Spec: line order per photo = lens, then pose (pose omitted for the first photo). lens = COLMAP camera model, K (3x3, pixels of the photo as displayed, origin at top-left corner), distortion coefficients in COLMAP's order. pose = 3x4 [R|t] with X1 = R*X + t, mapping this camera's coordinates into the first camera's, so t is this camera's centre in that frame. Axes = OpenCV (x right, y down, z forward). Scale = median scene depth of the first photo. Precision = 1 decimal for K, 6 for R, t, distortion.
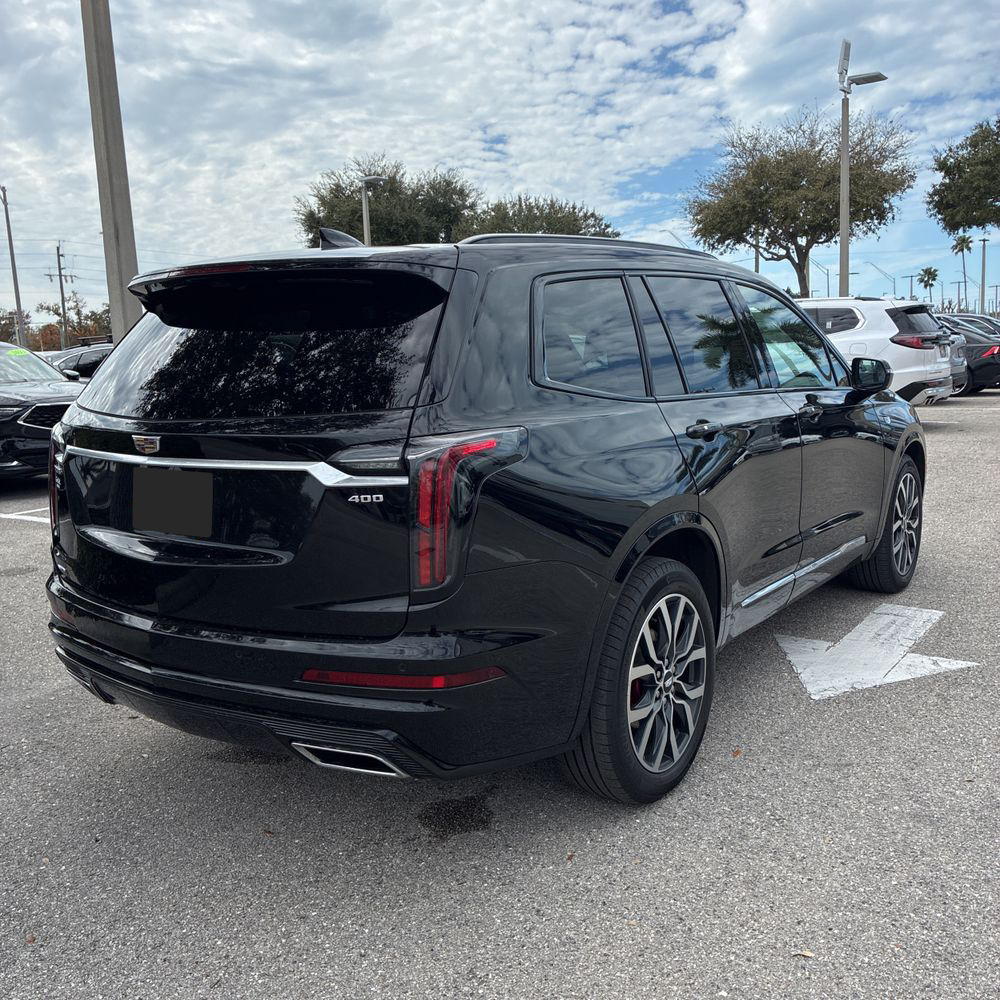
lens RADIAL K [[1007.4, 0, 509.7], [0, 1007.4, 502.7], [0, 0, 1]] dist [0.024172, 0.000000]
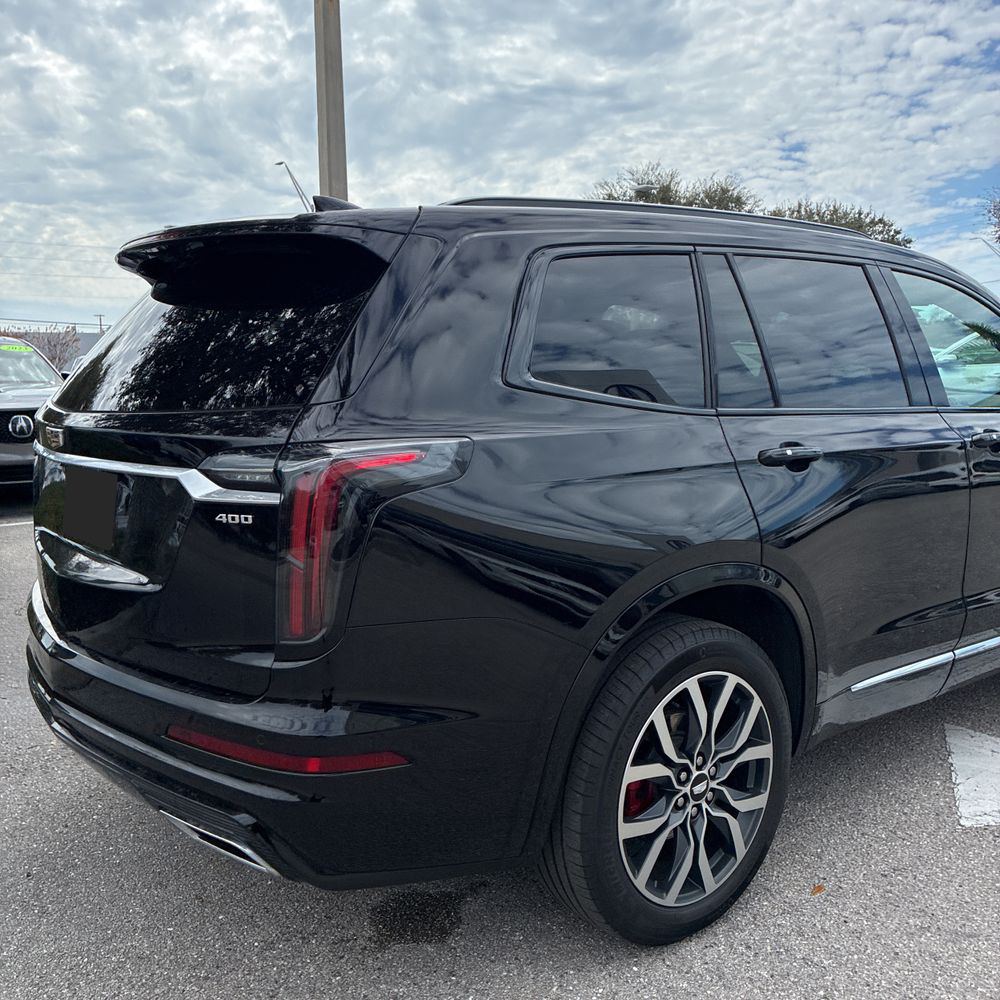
lens RADIAL K [[1007.4, 0, 495.4], [0, 1007.4, 498.8], [0, 0, 1]] dist [0.024172, 0.000000]
pose [[0.958250, 0.063500, -0.278791, 0.197416], [-0.067894, 0.997674, -0.006126, -0.020797], [0.277753, 0.024799, 0.960332, 0.217864]]
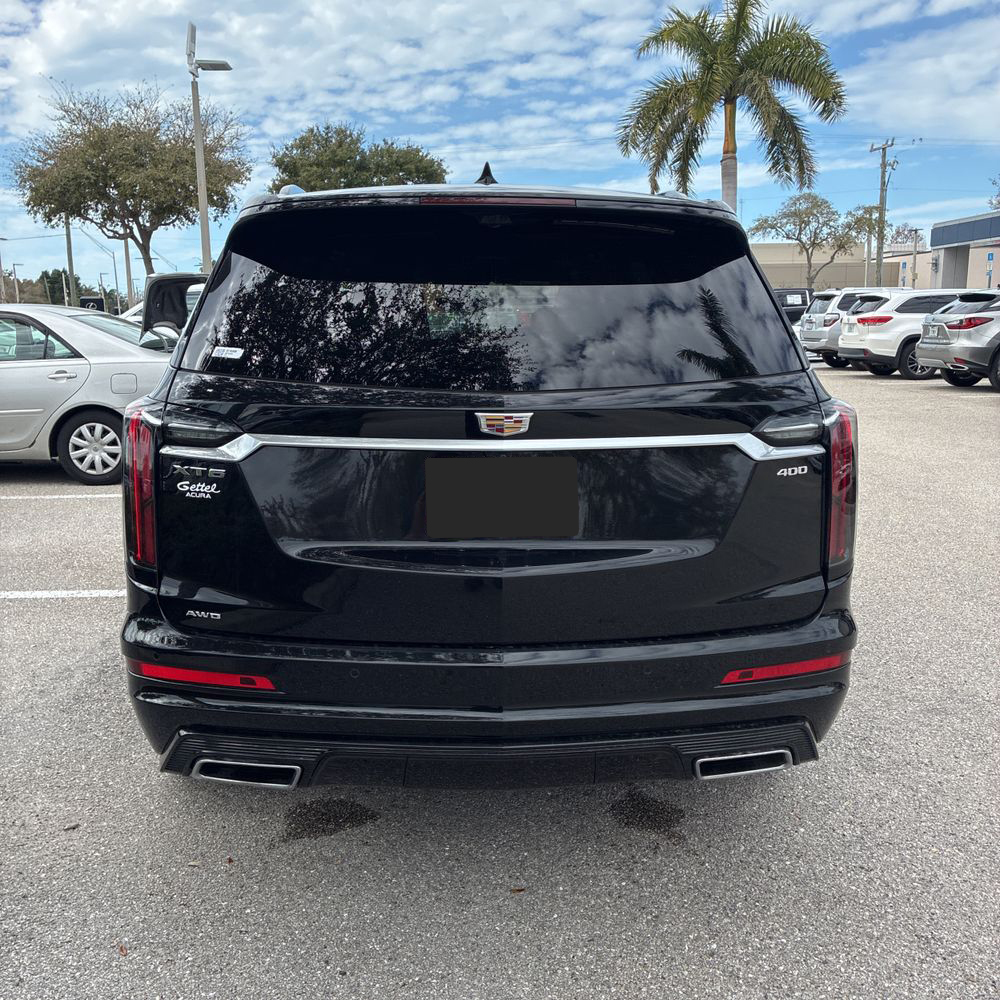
lens RADIAL K [[1007.4, 0, 501.0], [0, 1007.4, 497.3], [0, 0, 1]] dist [0.024172, 0.000000]
pose [[0.787268, -0.078342, 0.611614, -0.667502], [0.073210, 0.996756, 0.033440, -0.022385], [-0.612250, 0.018450, 0.790449, 0.315737]]
